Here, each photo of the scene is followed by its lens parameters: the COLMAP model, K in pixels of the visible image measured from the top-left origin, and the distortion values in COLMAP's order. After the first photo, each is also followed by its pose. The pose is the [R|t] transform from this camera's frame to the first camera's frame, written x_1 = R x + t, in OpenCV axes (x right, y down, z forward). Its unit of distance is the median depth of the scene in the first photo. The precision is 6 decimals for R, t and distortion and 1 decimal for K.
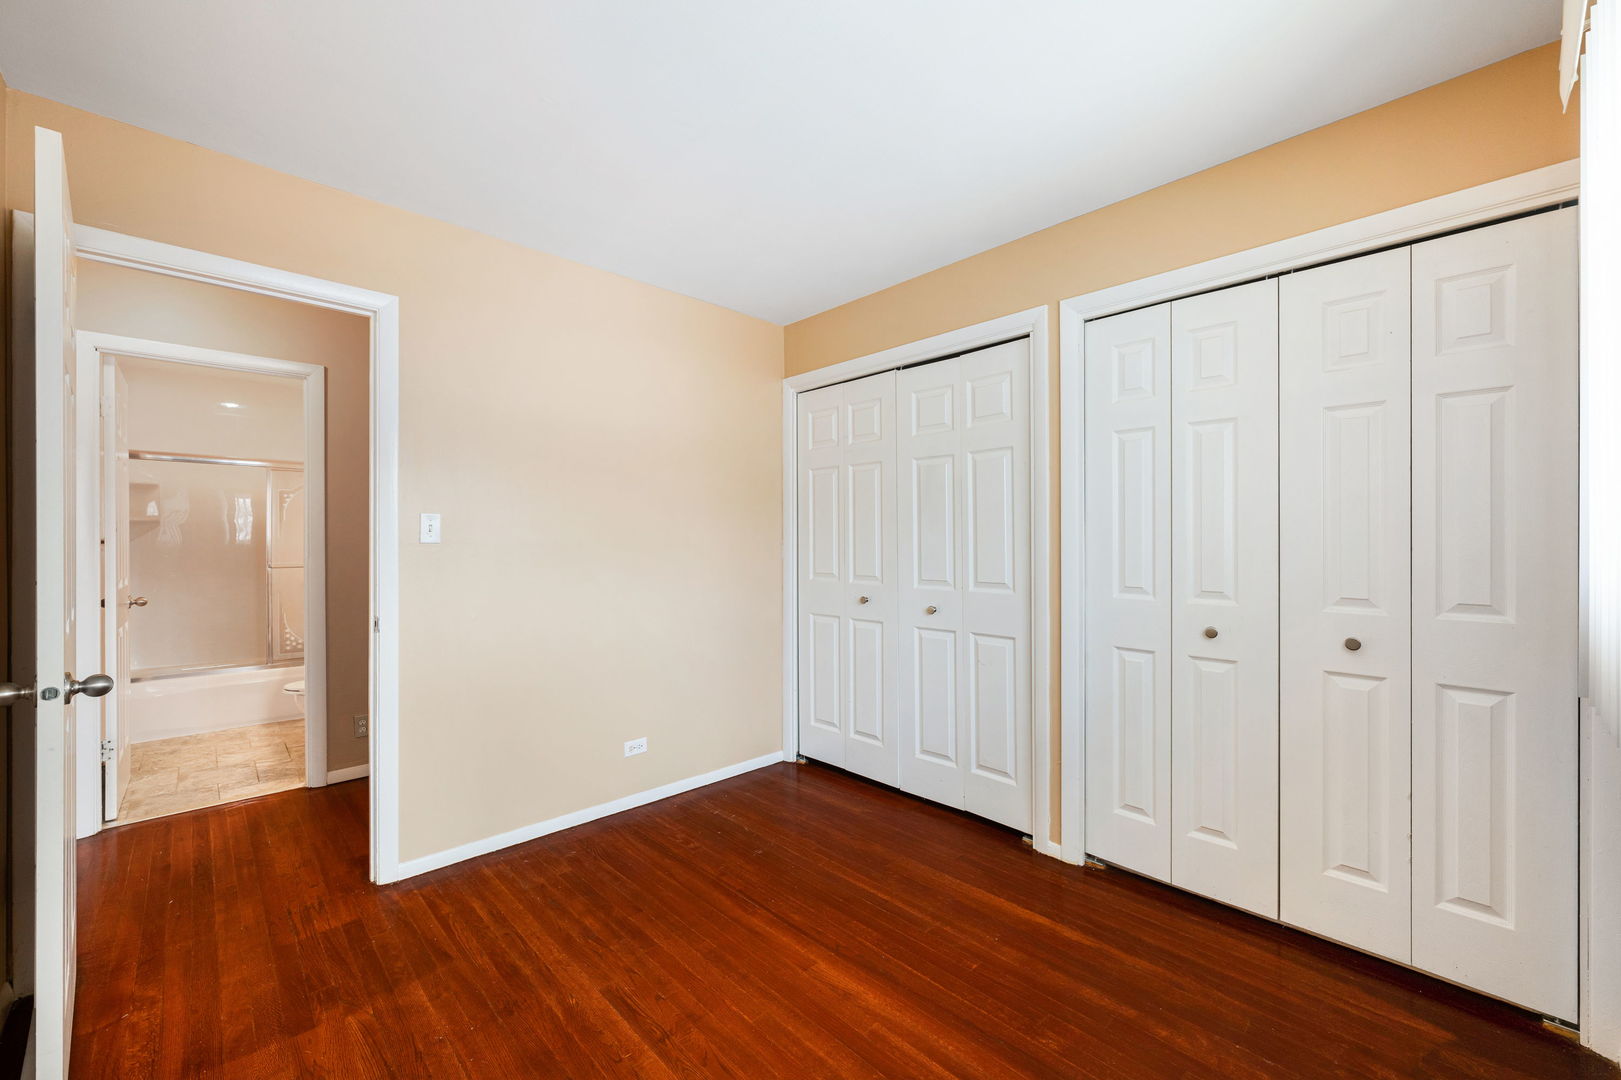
lens RADIAL K [[646.3, 0, 809.0], [0, 646.3, 539.2], [0, 0, 1]] dist [0.000072, 0.000094]
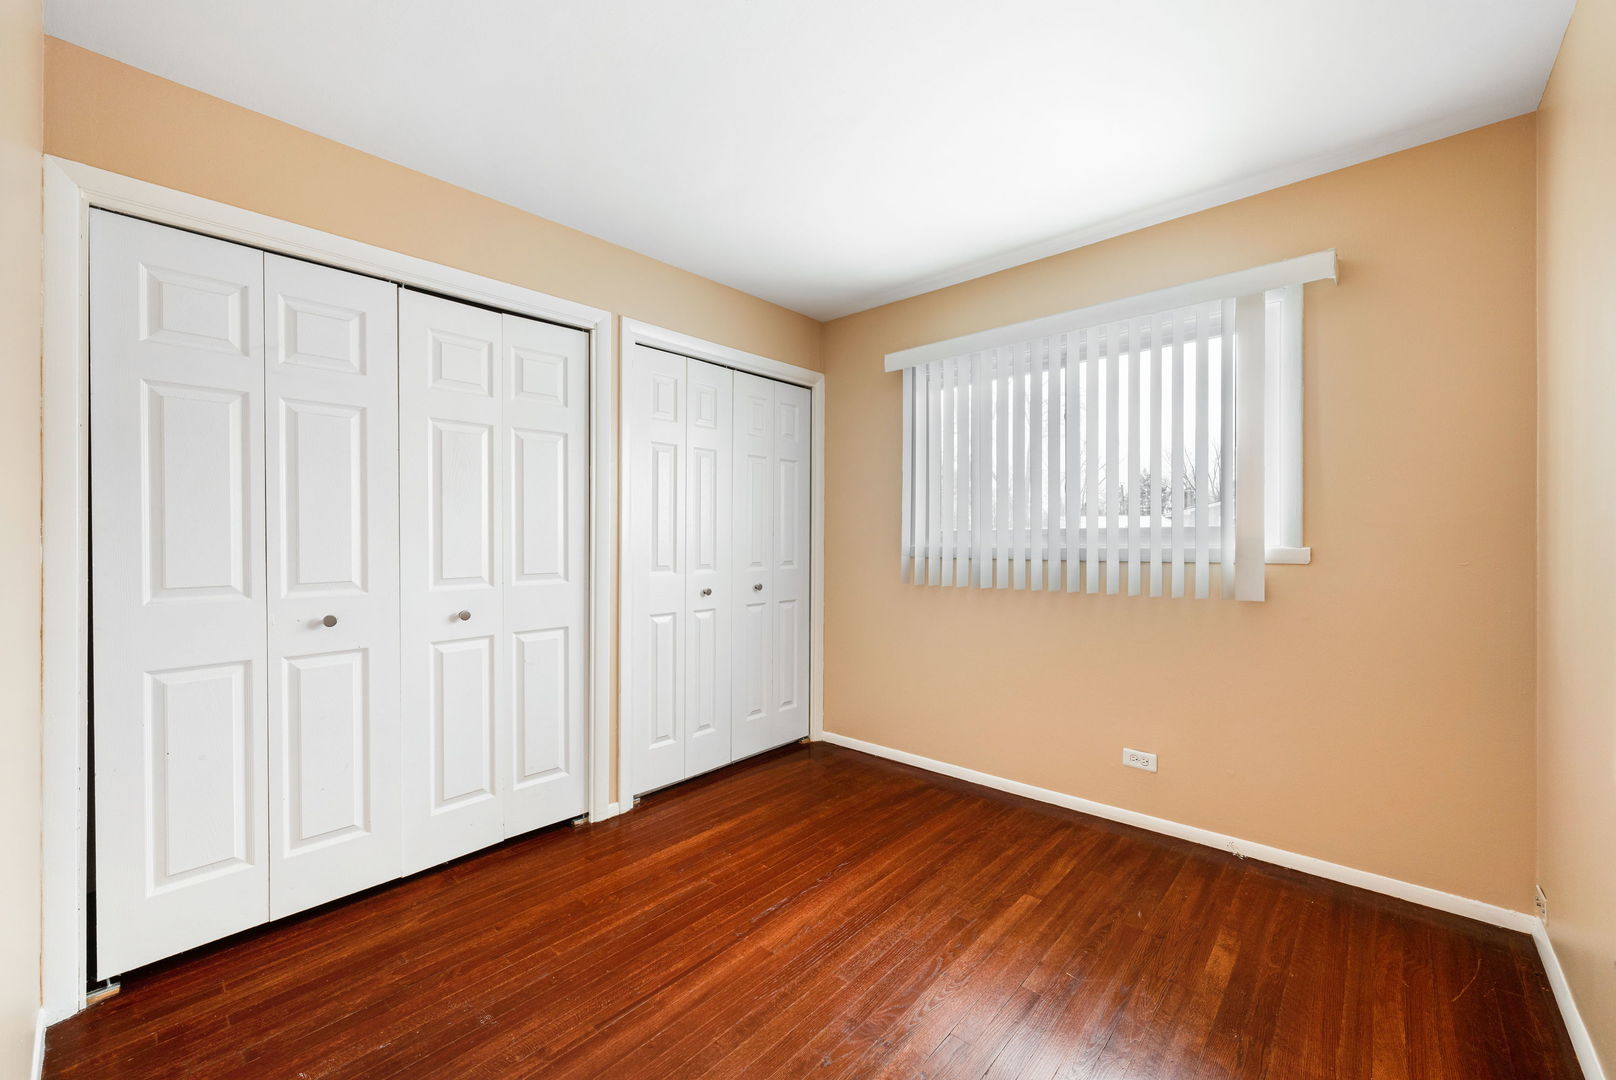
lens RADIAL K [[644.3, 0, 804.7], [0, 644.3, 537.9], [0, 0, 1]] dist [0.000072, 0.000094]
pose [[-0.073265, -0.000129, 0.997312, -0.821635], [0.000241, 1.000000, 0.000147, 0.018727], [-0.997312, 0.000251, -0.073265, 0.835903]]
